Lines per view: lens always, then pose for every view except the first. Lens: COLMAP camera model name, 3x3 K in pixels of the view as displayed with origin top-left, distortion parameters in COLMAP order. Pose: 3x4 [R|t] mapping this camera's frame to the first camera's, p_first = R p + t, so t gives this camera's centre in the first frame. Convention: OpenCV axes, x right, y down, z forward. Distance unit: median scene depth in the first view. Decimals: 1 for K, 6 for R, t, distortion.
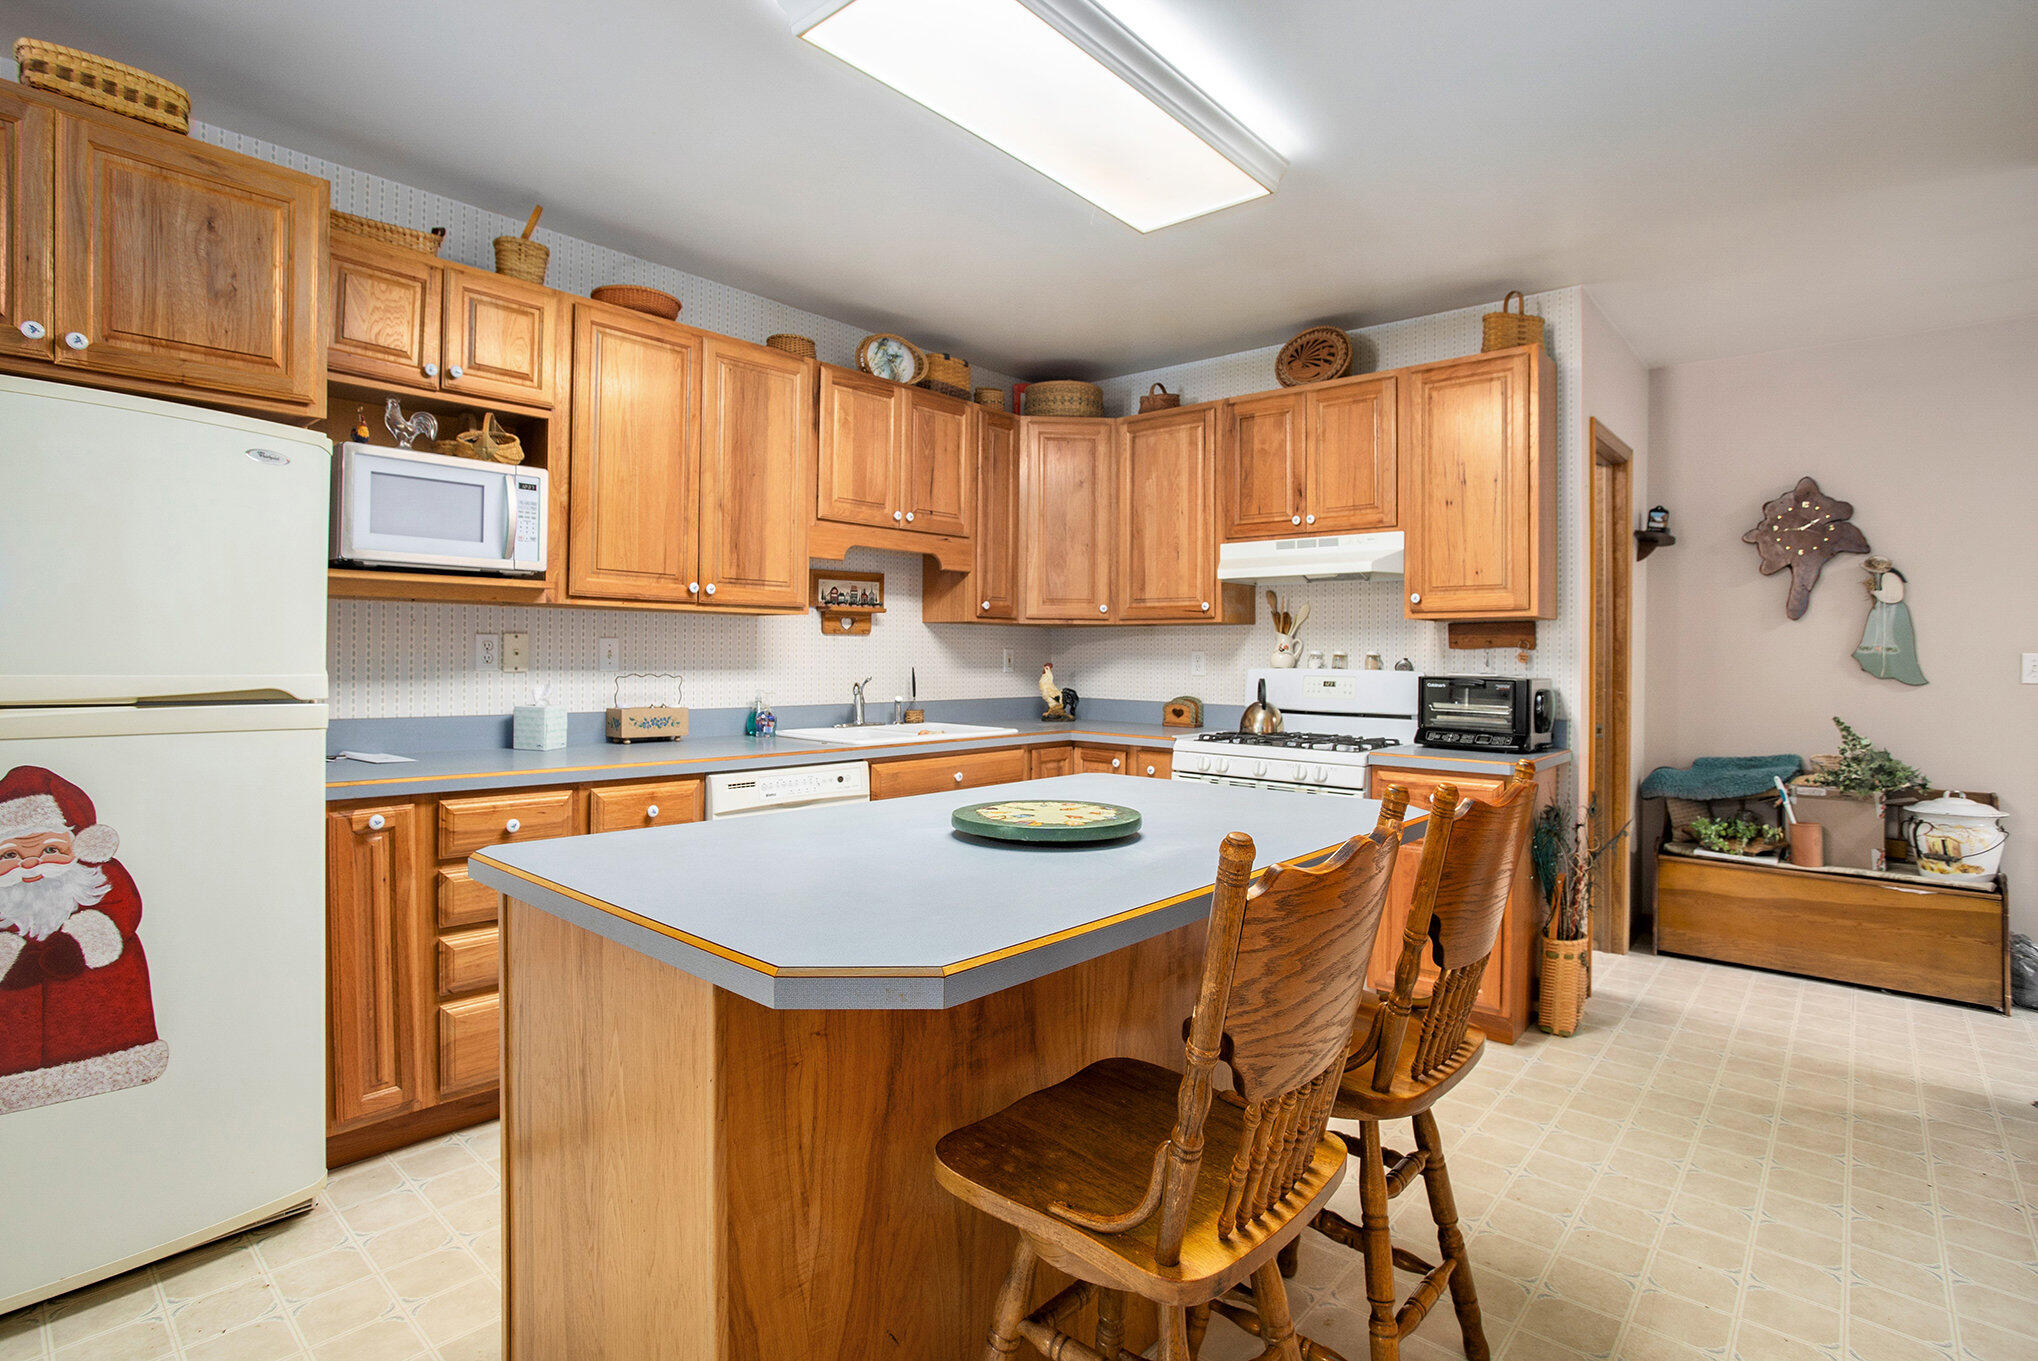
lens RADIAL K [[1040.4, 0, 1022.8], [0, 1040.4, 679.9], [0, 0, 1]] dist [0.007663, 0.002093]
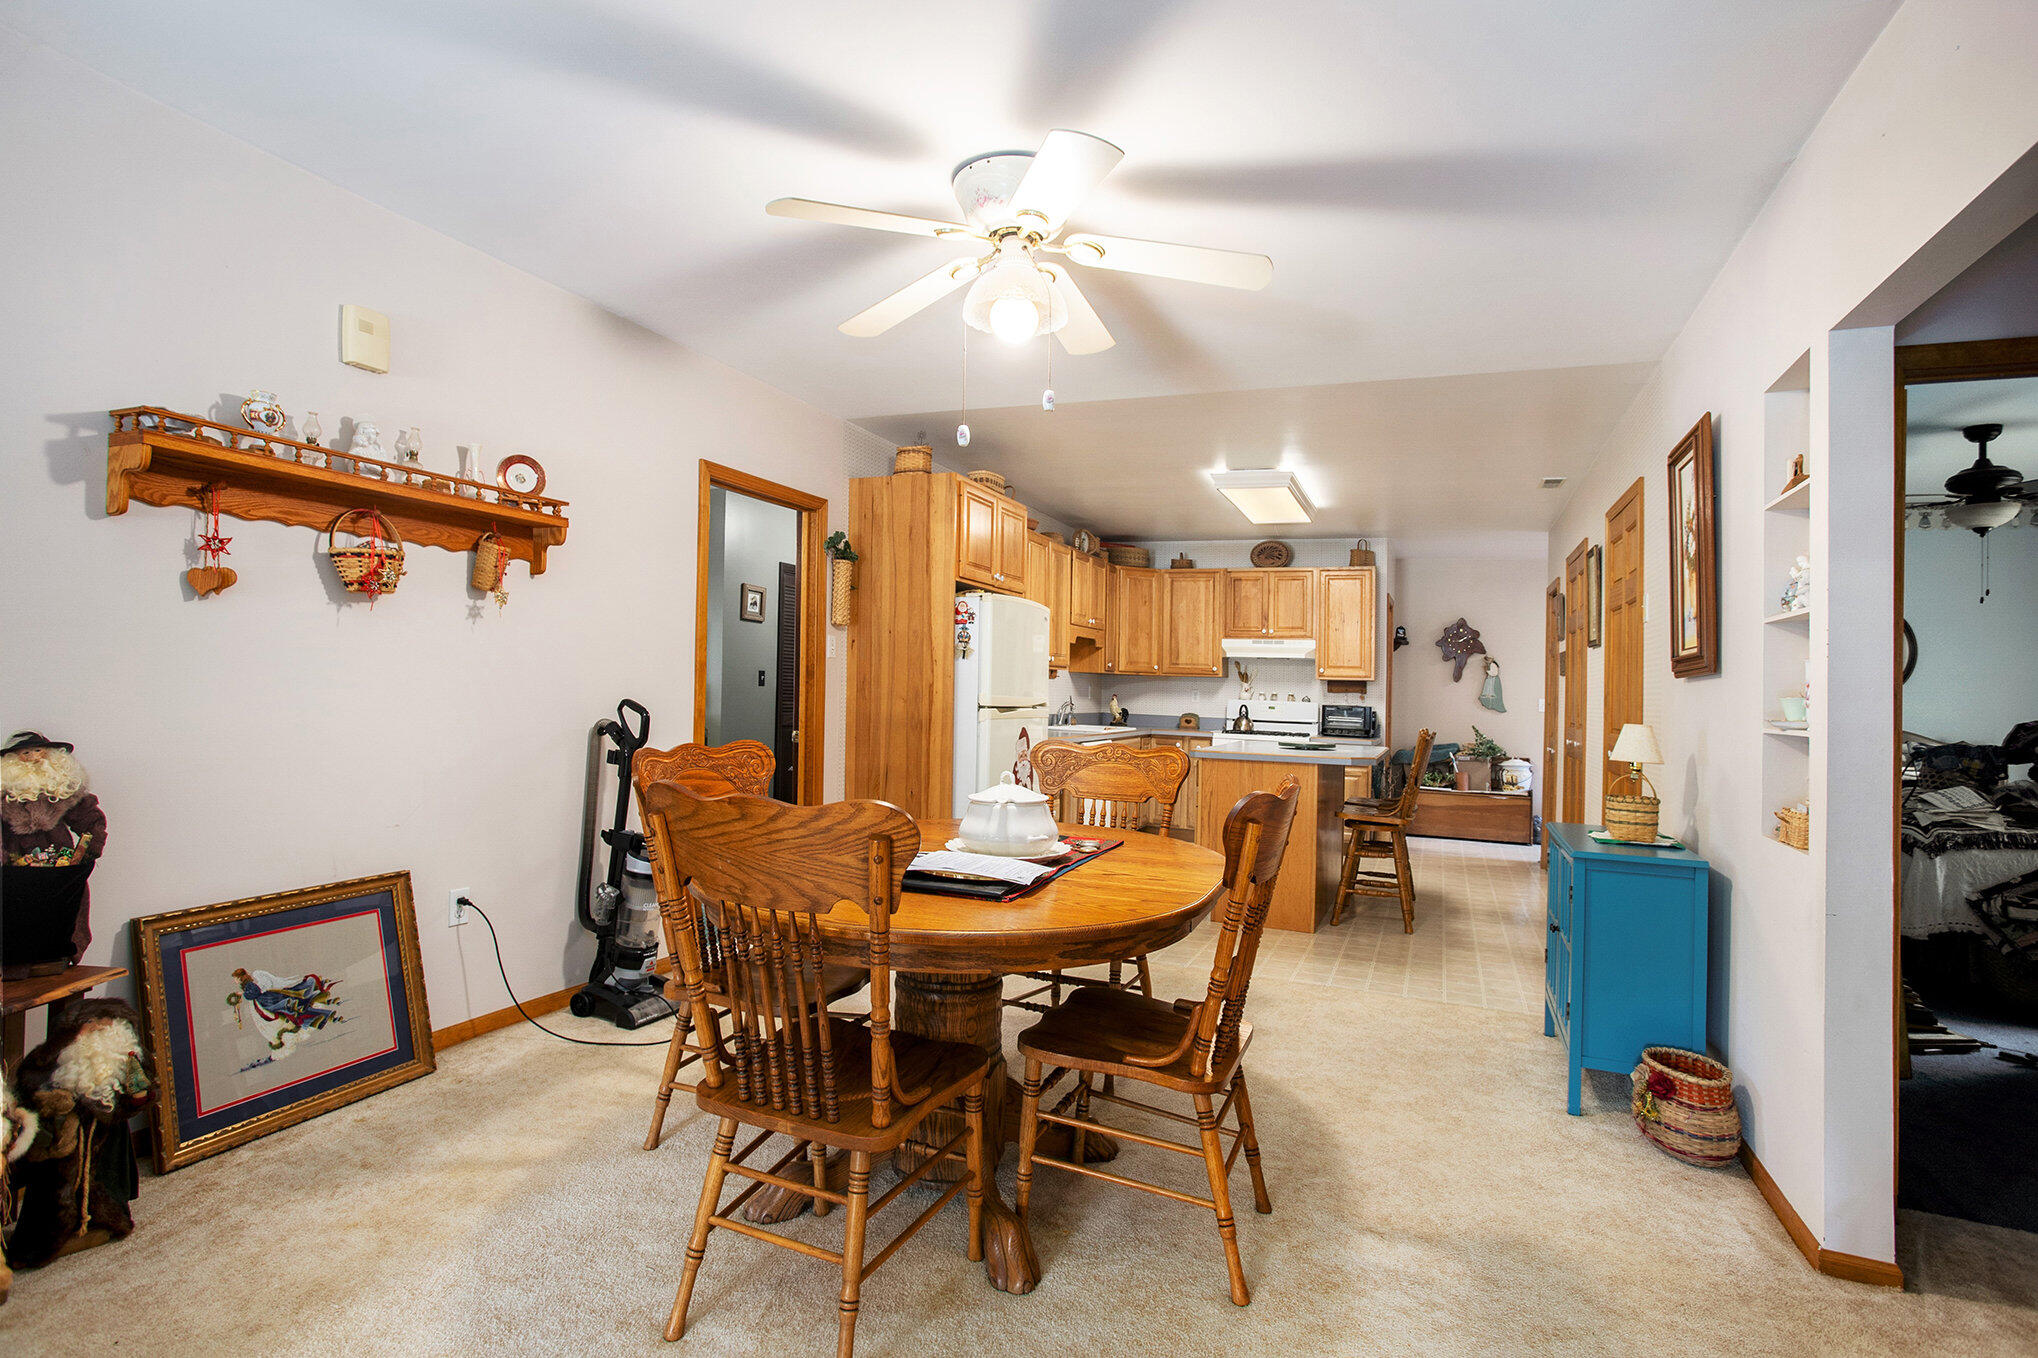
lens RADIAL K [[1040.4, 0, 1015.4], [0, 1040.4, 677.3], [0, 0, 1]] dist [0.007663, 0.002093]
pose [[0.962530, 0.023887, 0.270119, -0.781665], [-0.017684, 0.999522, -0.025375, 0.004954], [-0.270596, 0.019648, 0.962492, -0.898352]]
